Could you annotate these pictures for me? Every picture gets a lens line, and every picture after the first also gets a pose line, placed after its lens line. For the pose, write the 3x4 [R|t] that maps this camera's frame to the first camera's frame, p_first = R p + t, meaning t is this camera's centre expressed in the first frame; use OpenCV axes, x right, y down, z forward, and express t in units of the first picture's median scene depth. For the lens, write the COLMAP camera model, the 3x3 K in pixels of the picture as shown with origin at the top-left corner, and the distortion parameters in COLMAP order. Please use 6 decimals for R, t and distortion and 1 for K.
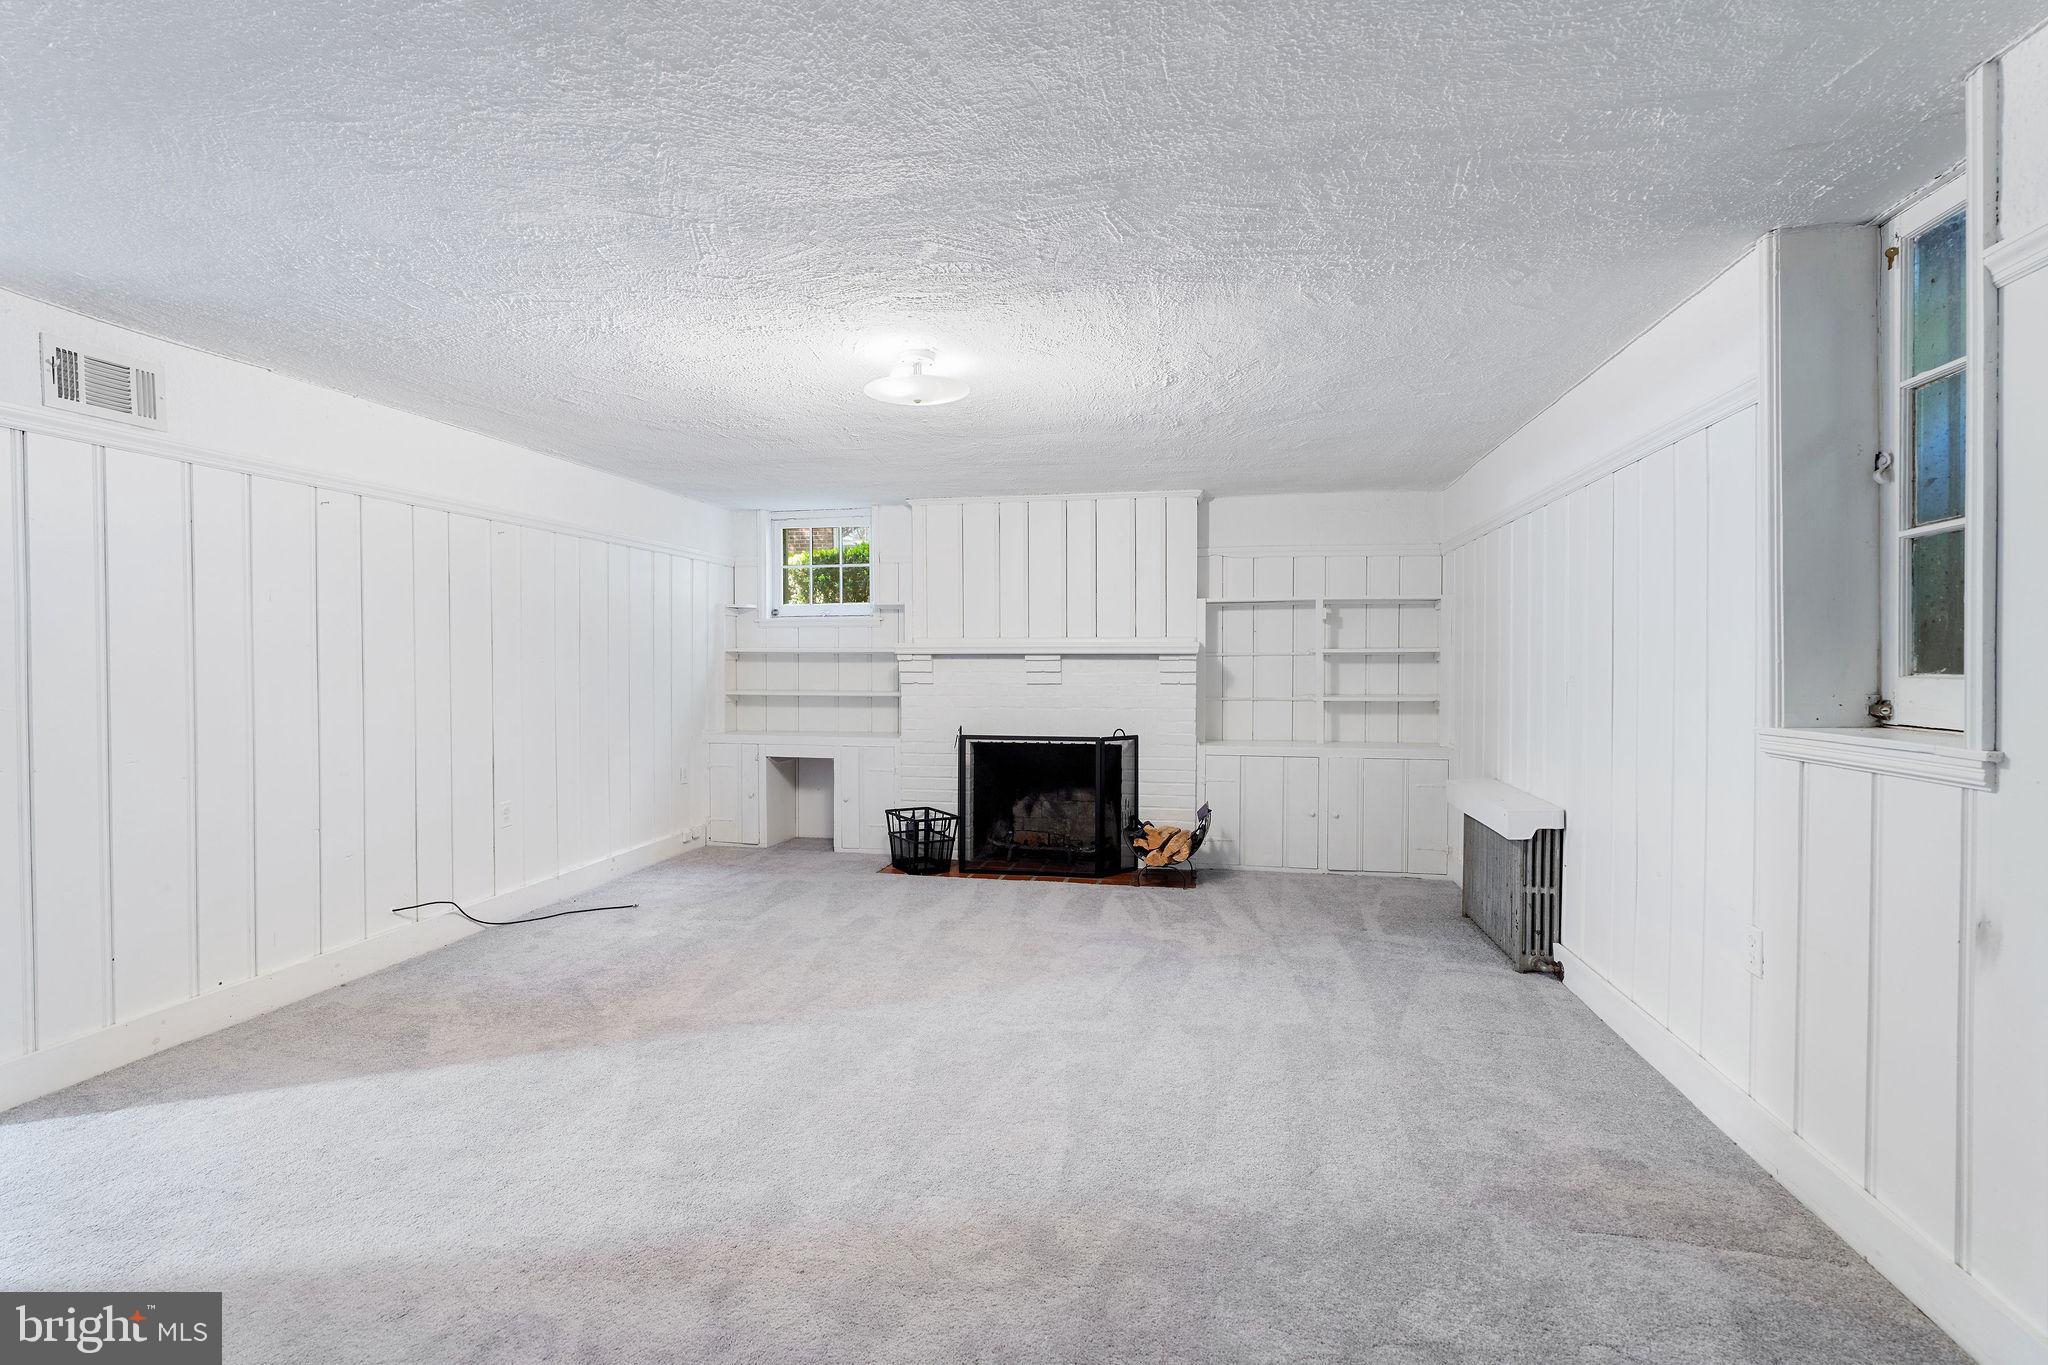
lens RADIAL K [[884.4, 0, 1024.0], [0, 884.4, 682.5], [0, 0, 1]] dist [-0.005968, 0.000115]
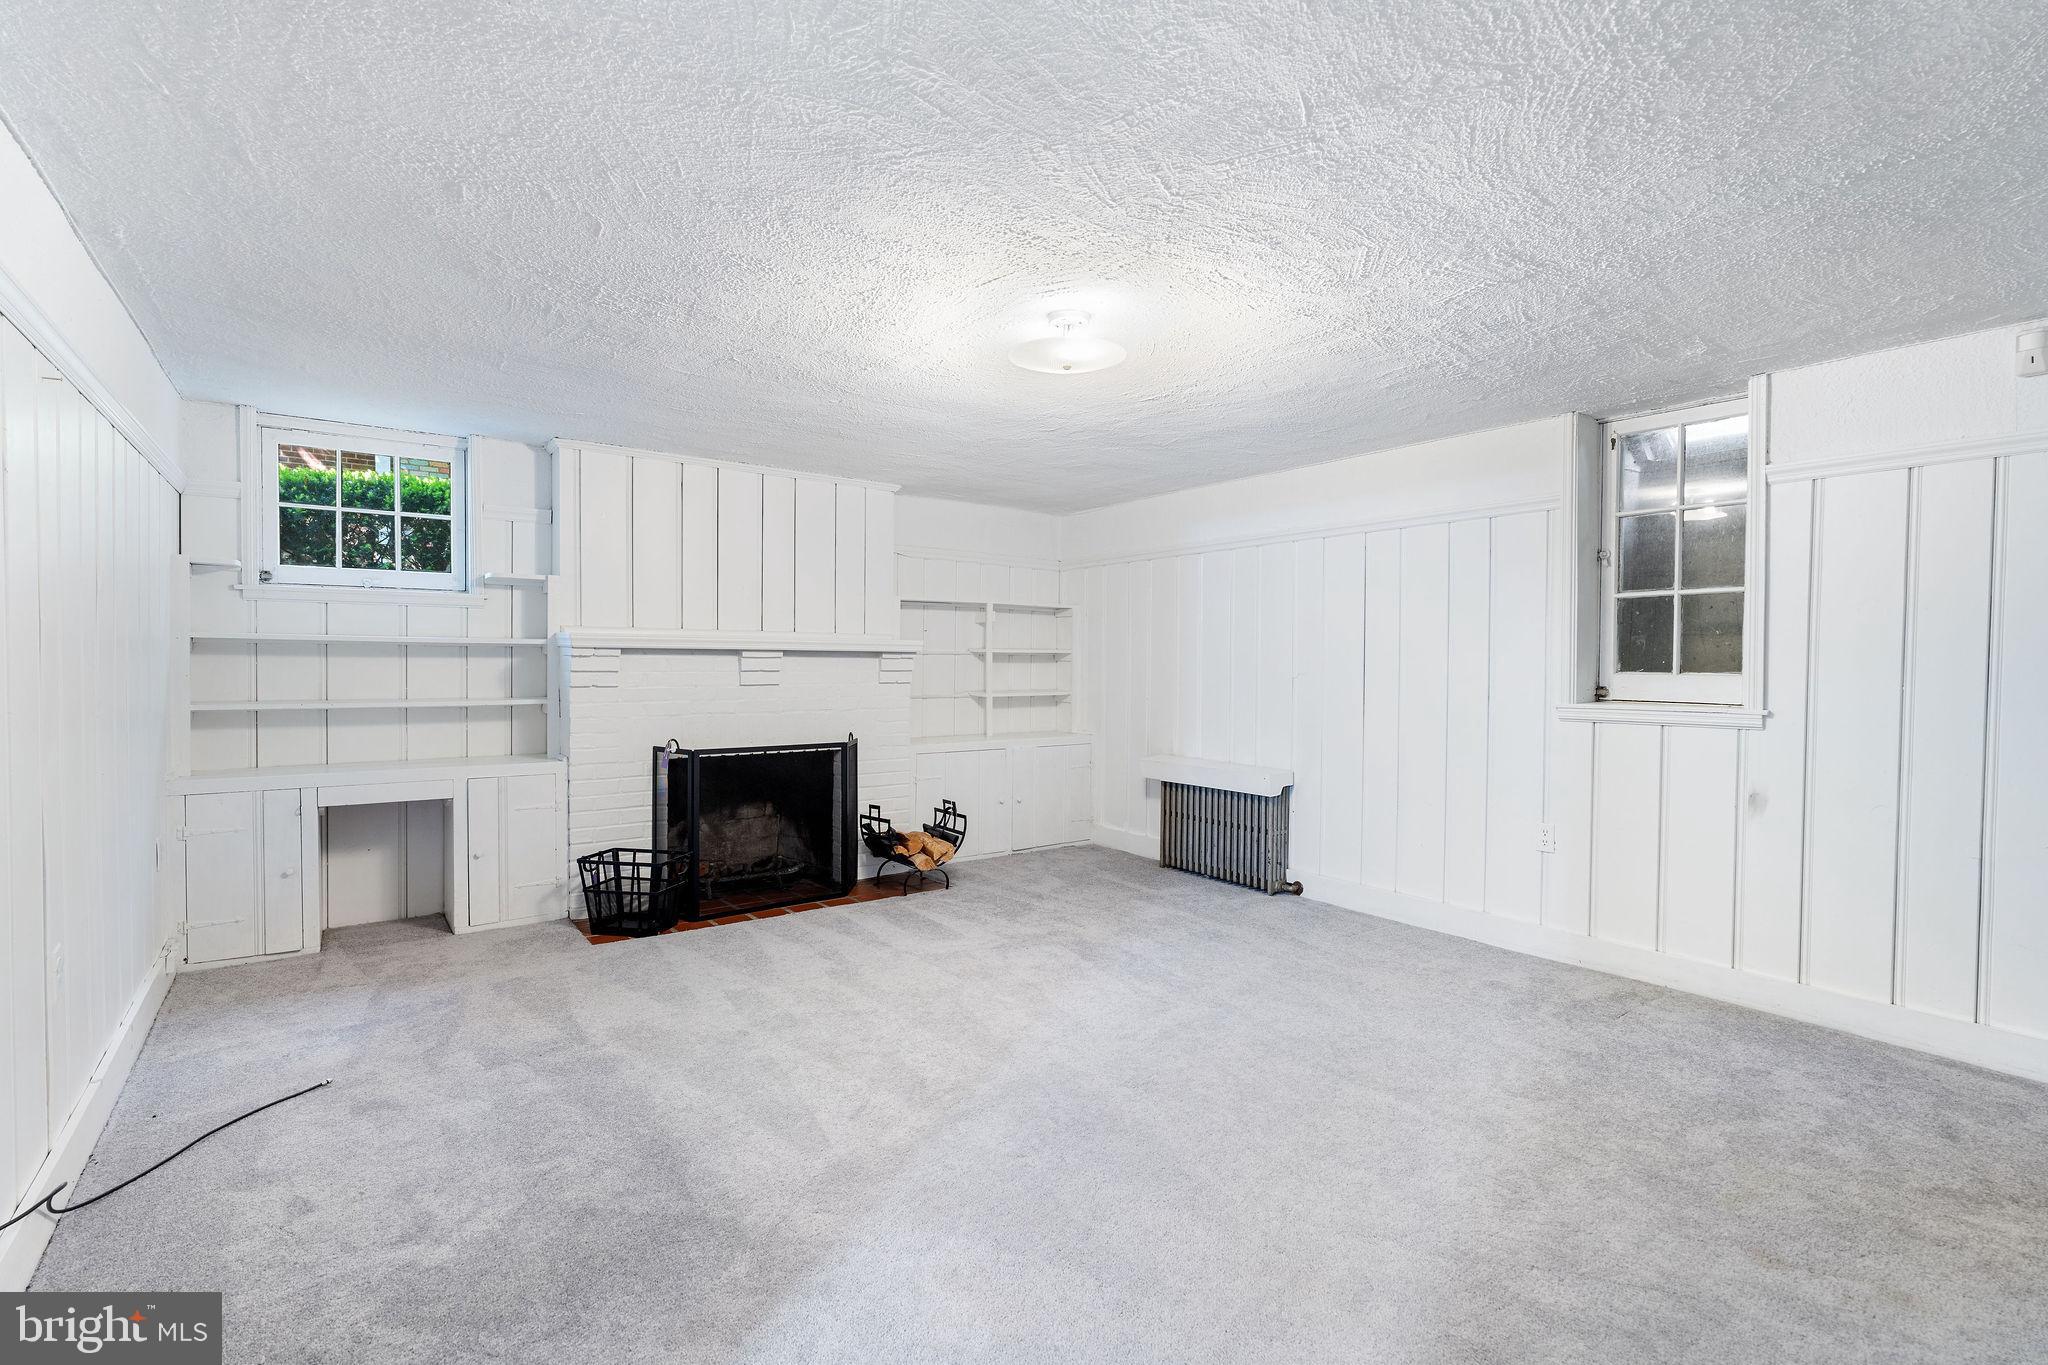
lens RADIAL K [[884.4, 0, 1024.0], [0, 884.4, 682.5], [0, 0, 1]] dist [-0.005968, 0.000115]
pose [[0.691587, -0.011718, 0.722198, -0.434201], [0.009389, 0.999930, 0.007234, -0.004666], [-0.722233, 0.001778, 0.691648, 0.227357]]
